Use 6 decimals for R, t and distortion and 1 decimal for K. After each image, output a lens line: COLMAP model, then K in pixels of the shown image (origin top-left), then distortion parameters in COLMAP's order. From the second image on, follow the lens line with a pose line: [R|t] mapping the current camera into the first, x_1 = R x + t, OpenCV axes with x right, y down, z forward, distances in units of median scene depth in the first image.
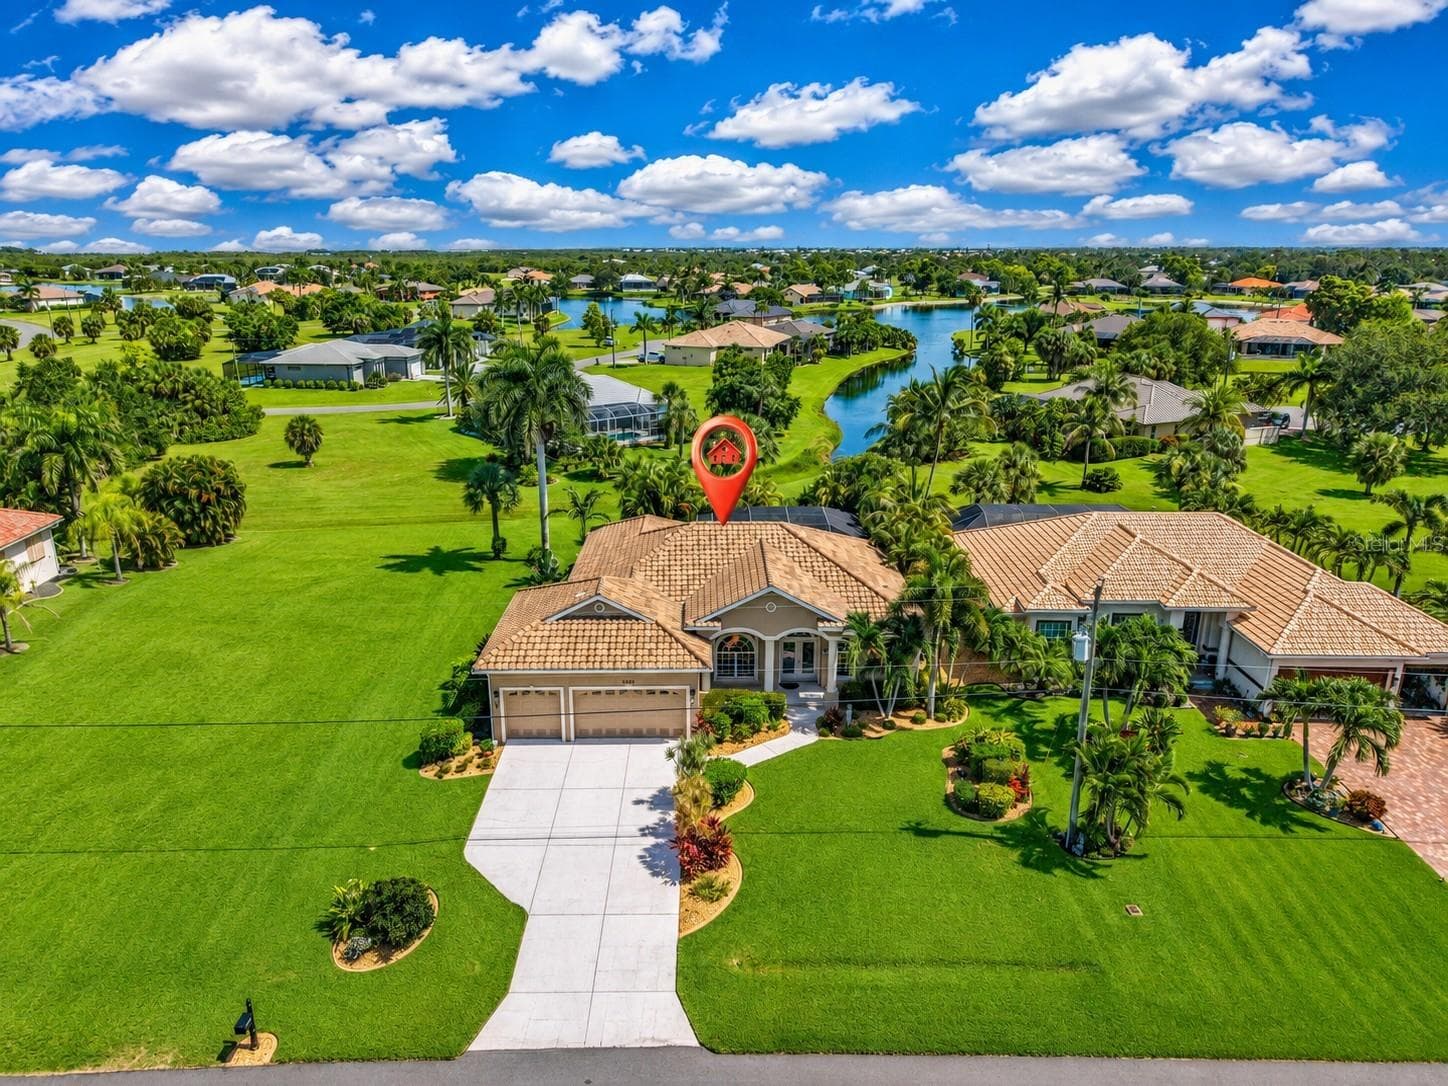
lens RADIAL K [[966.6, 0, 722.0], [0, 966.6, 546.8], [0, 0, 1]] dist [0.043528, -0.049951]
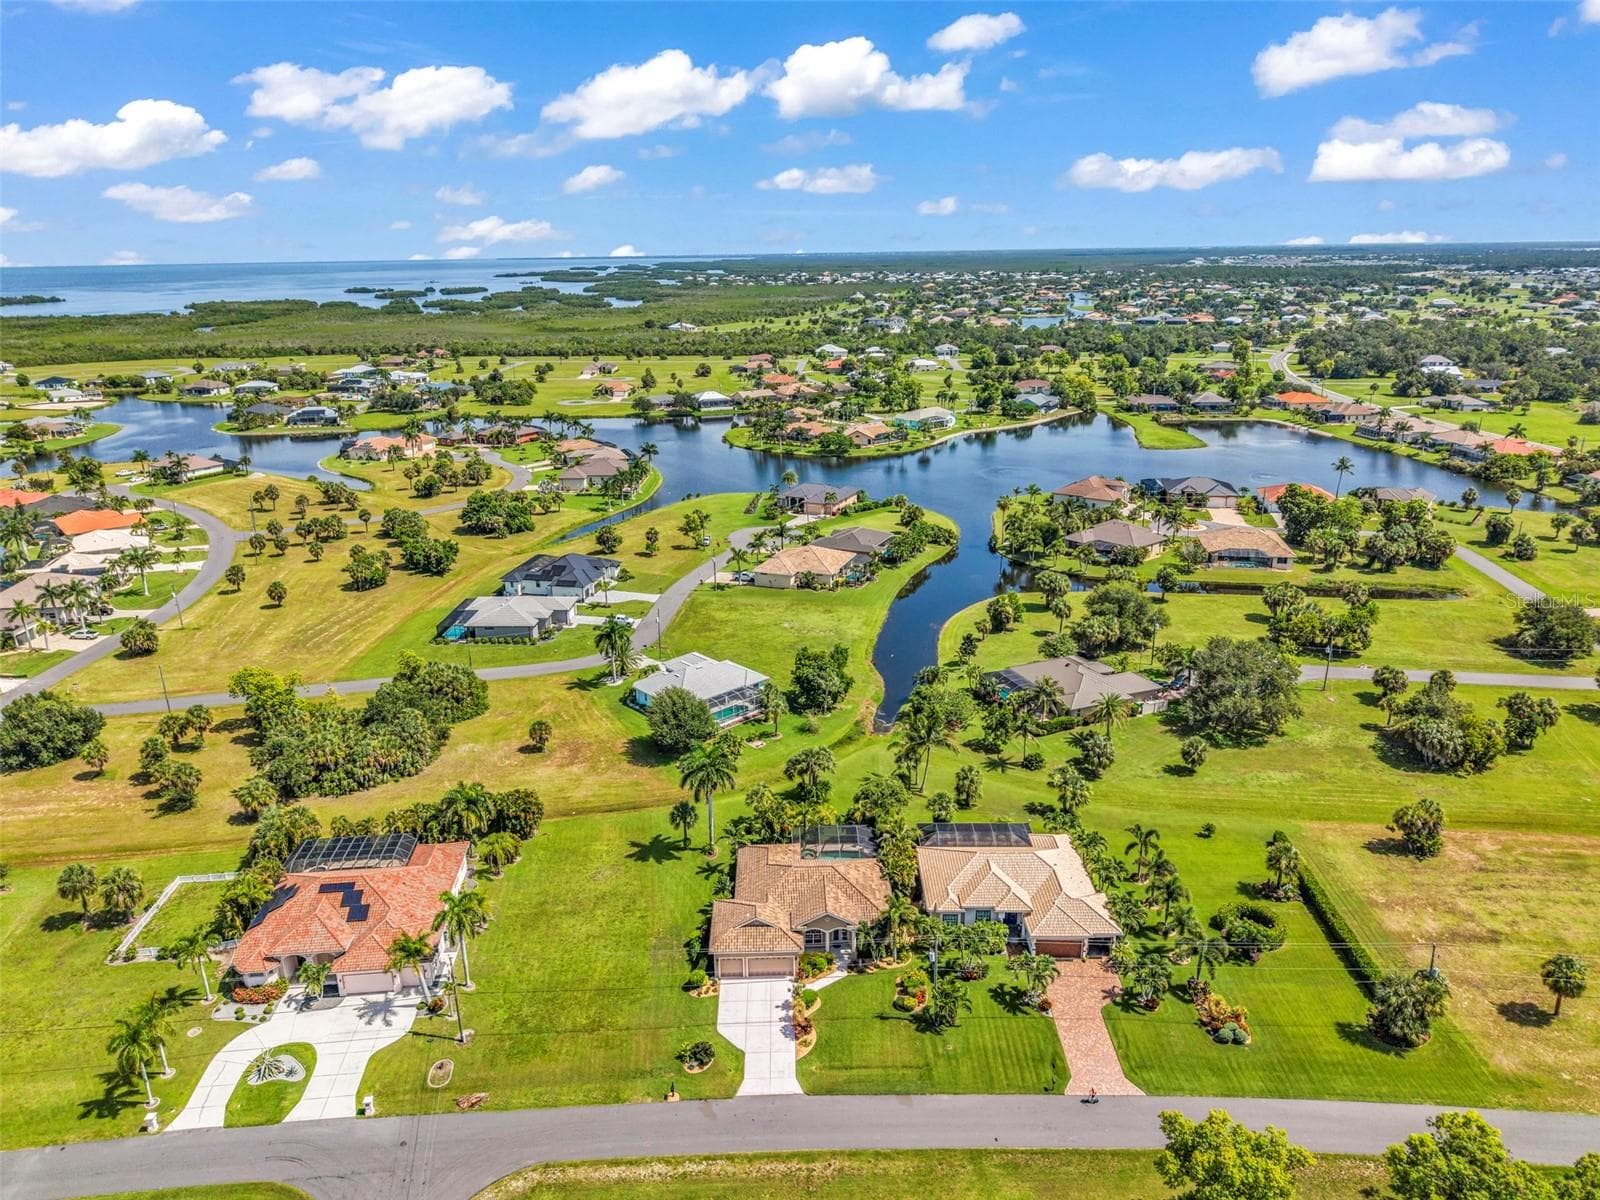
lens RADIAL K [[1068.0, 0, 797.7], [0, 1068.0, 604.2], [0, 0, 1]] dist [0.043528, -0.049951]
pose [[0.999838, -0.018008, -0.000338, -0.007477], [0.018011, 0.999665, 0.018578, -0.712304], [0.000004, -0.018581, 0.999827, -1.532237]]
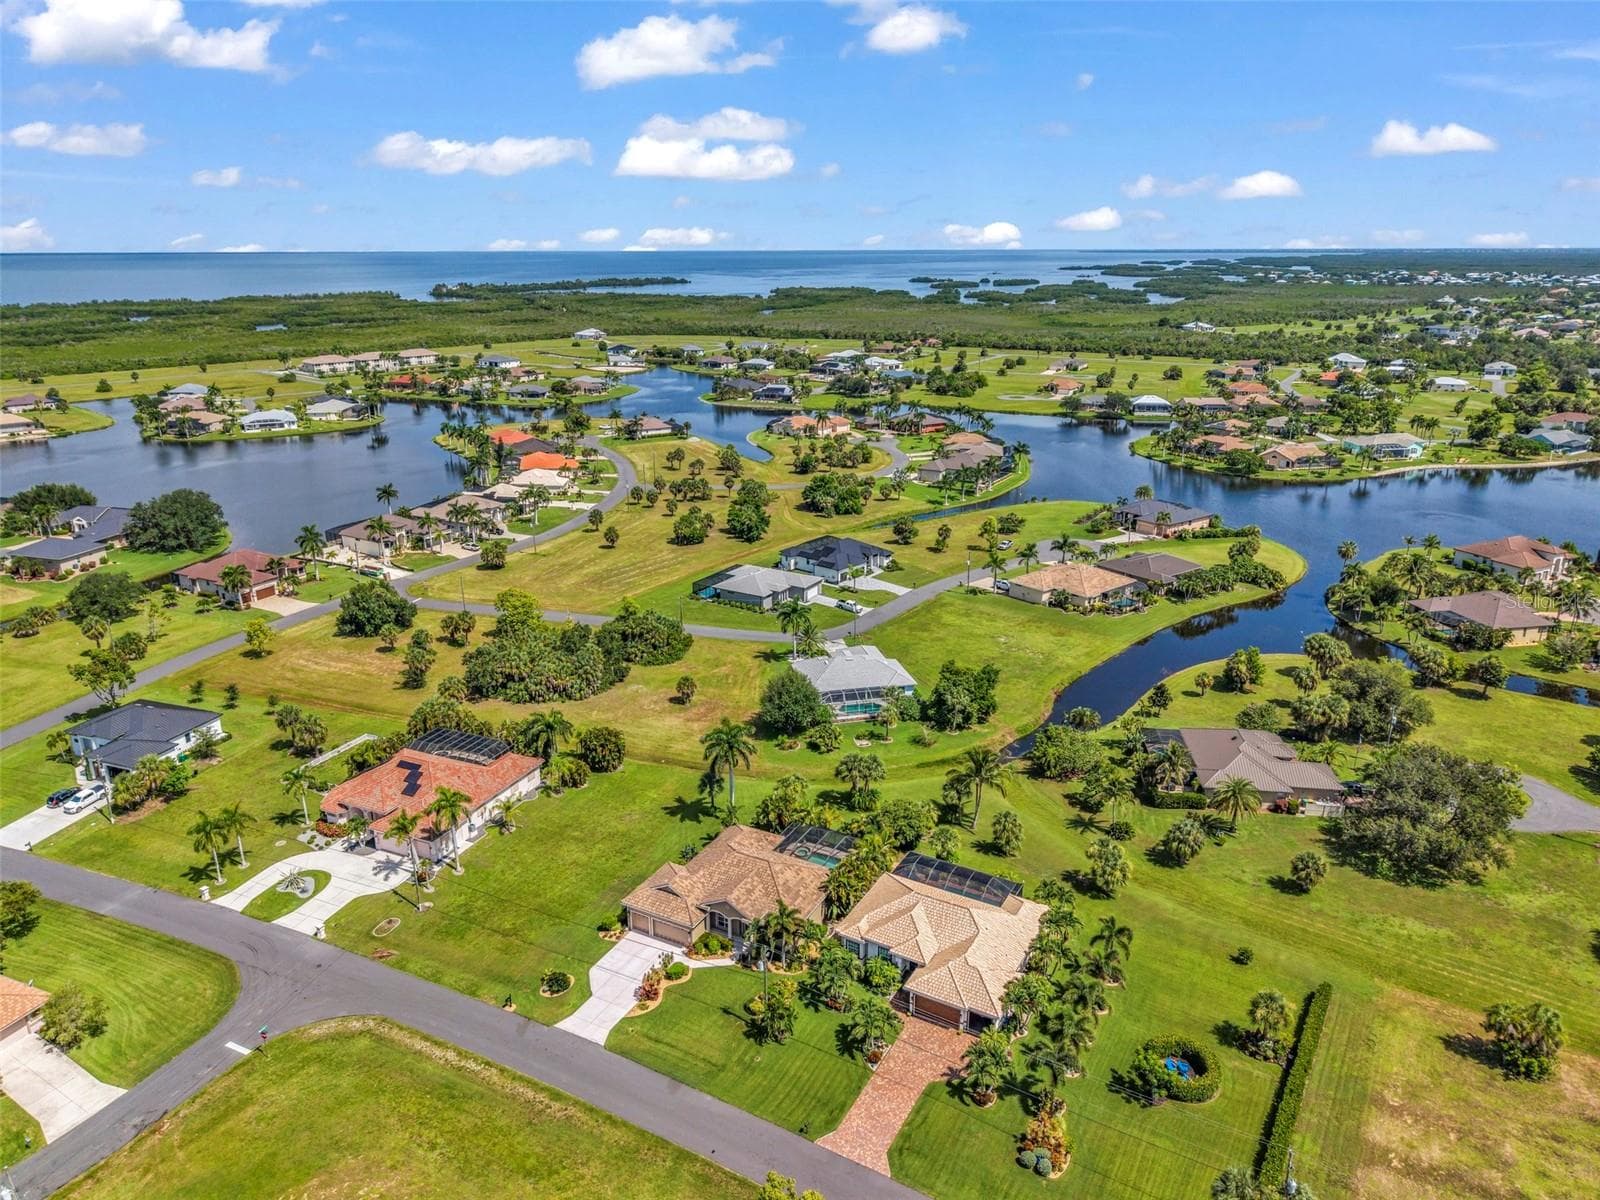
lens RADIAL K [[1063.6, 0, 794.7], [0, 1063.6, 602.7], [0, 0, 1]] dist [0.064524, -0.091833]
pose [[0.875022, 0.147697, -0.461001, 1.243893], [-0.138507, 0.988892, 0.053924, -0.811365], [0.463845, 0.016667, 0.885760, -1.265980]]
